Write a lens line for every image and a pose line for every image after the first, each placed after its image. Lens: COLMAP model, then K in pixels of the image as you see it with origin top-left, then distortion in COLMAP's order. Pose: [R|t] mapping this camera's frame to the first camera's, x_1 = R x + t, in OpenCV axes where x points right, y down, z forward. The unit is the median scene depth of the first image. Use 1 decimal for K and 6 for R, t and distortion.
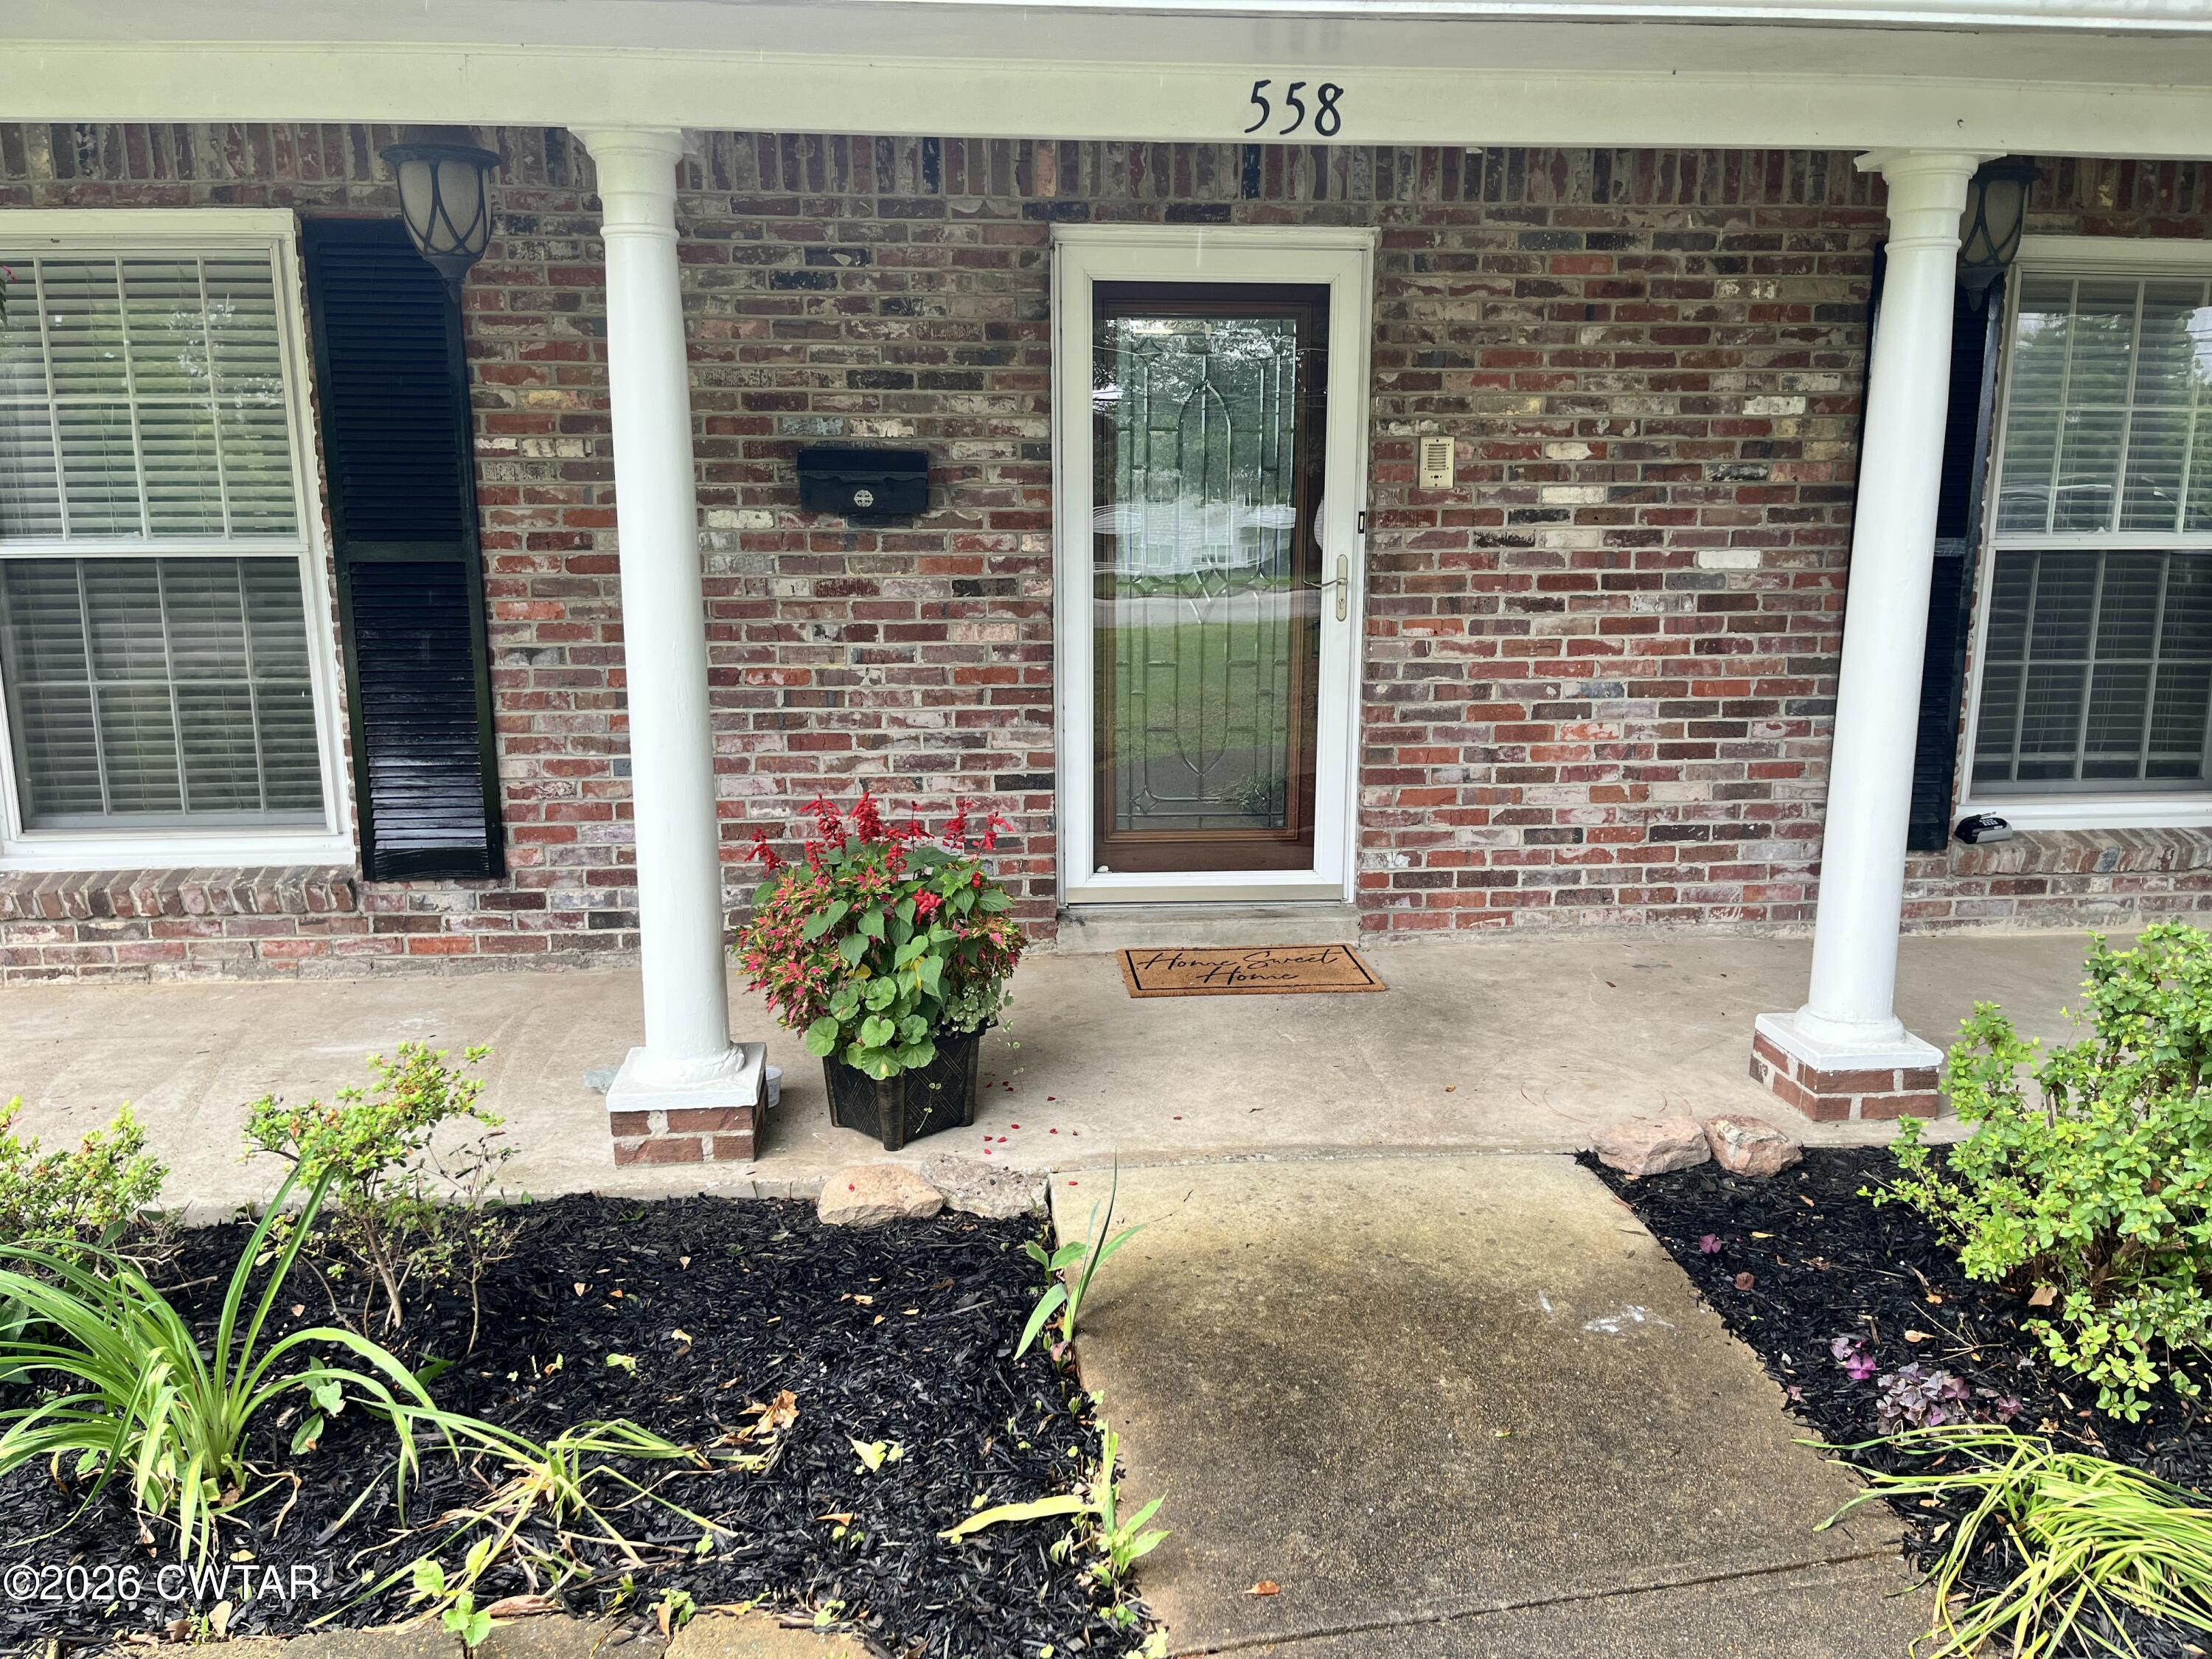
lens RADIAL K [[1660.8, 0, 1100.4], [0, 1660.8, 841.3], [0, 0, 1]] dist [0.079542, -0.099363]
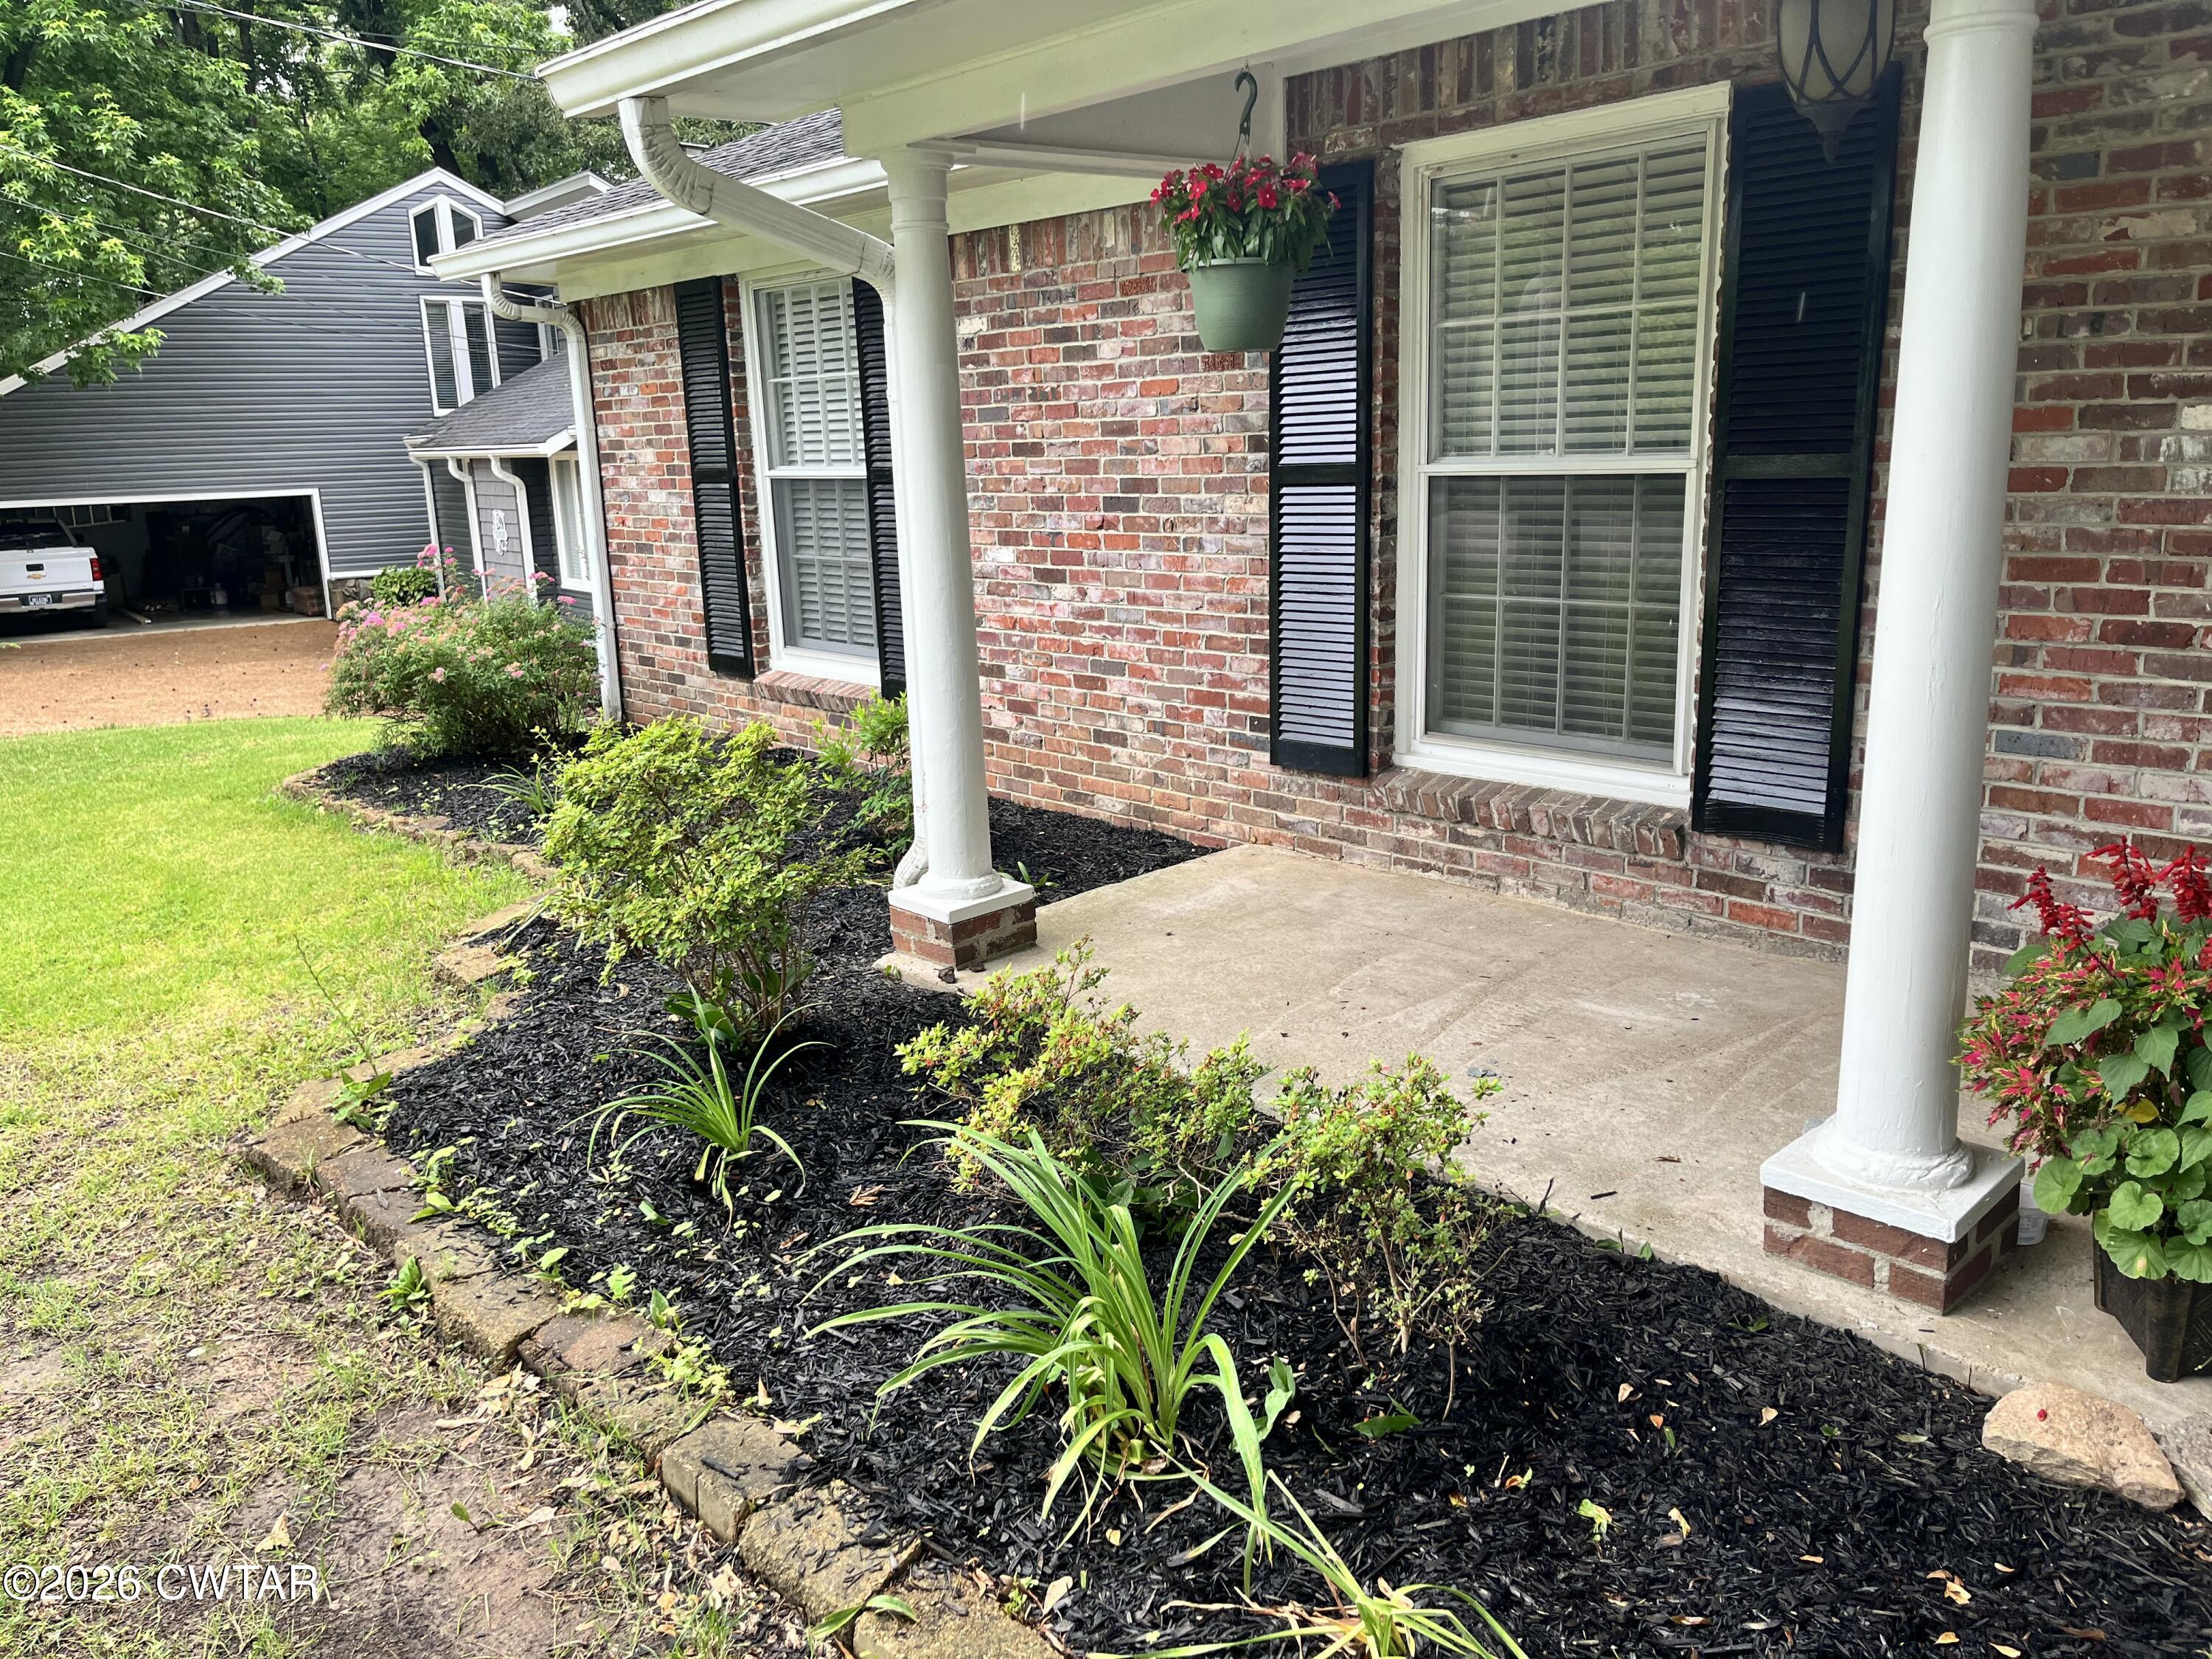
lens RADIAL K [[1660.8, 0, 1100.4], [0, 1660.8, 841.3], [0, 0, 1]] dist [0.079542, -0.099363]
pose [[0.604549, 0.171566, -0.777873, 0.079672], [-0.125618, 0.984845, 0.119587, -0.039993], [0.786601, 0.025419, 0.616938, 0.184957]]
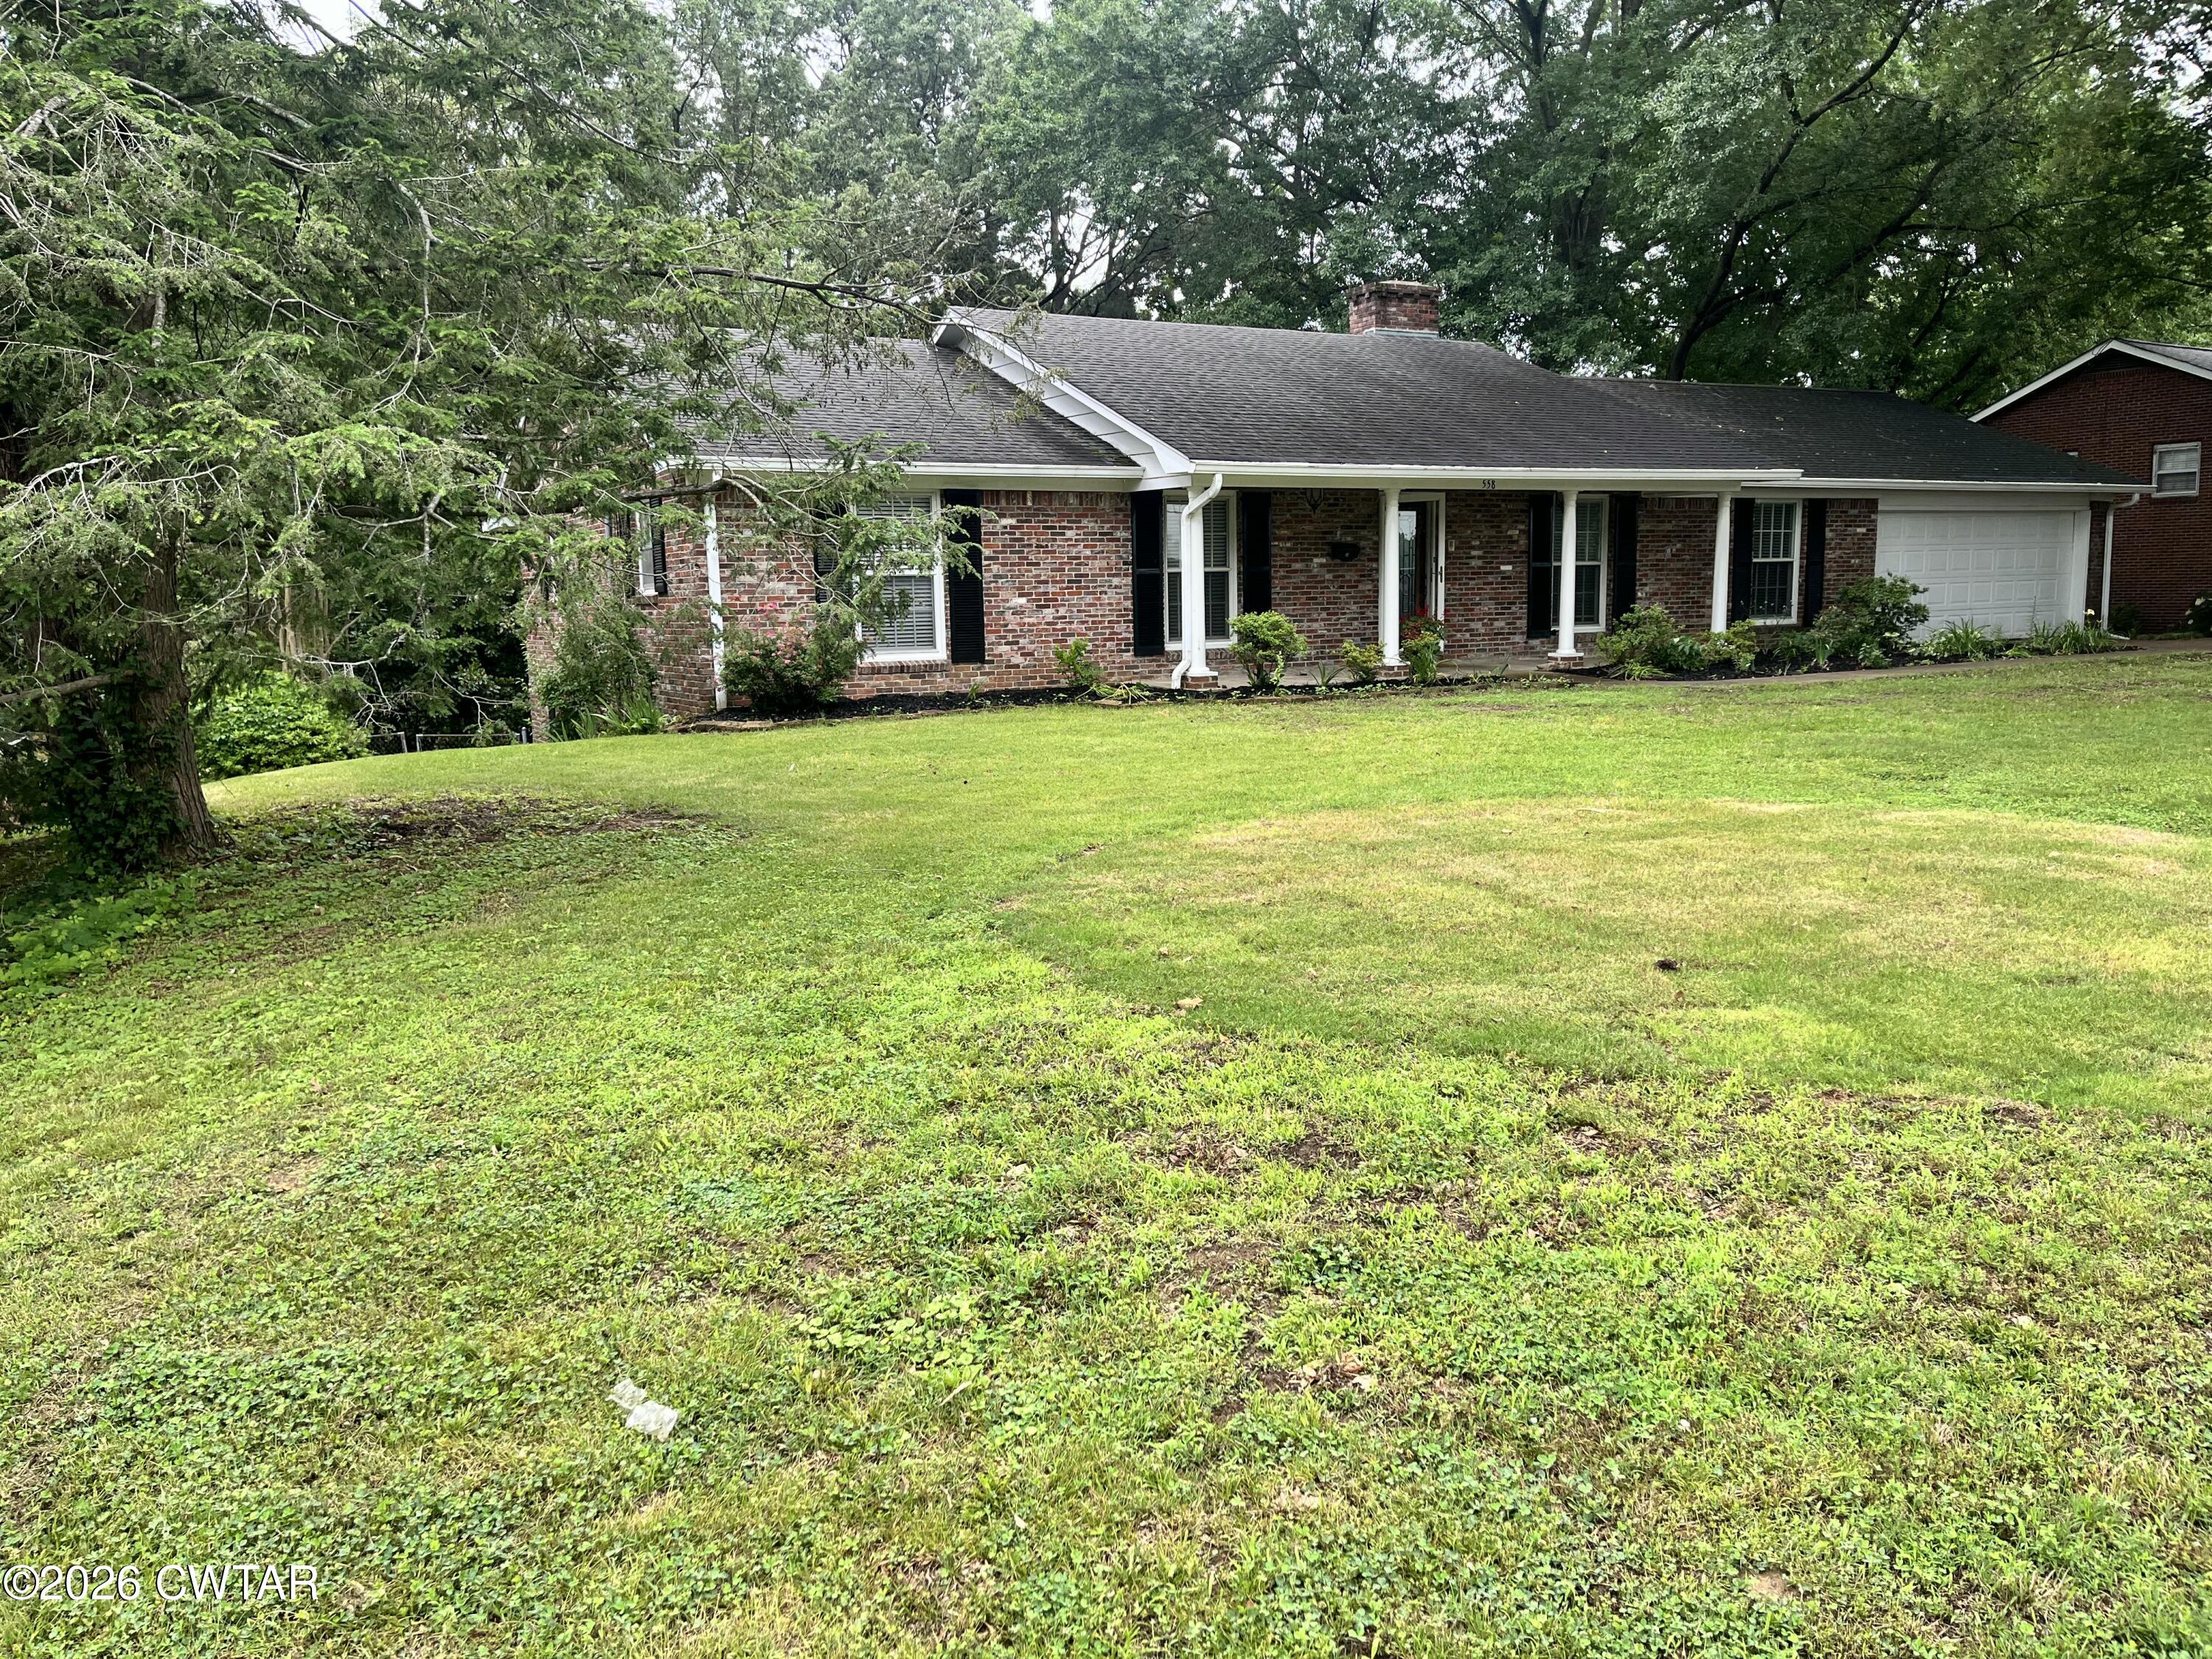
lens RADIAL K [[1660.8, 0, 1100.4], [0, 1660.8, 841.3], [0, 0, 1]] dist [0.079542, -0.099363]
pose [[0.916531, -0.076546, 0.392571, -2.381277], [0.096806, 0.994787, -0.032041, 0.582069], [-0.388072, 0.067370, 0.919163, -2.550887]]
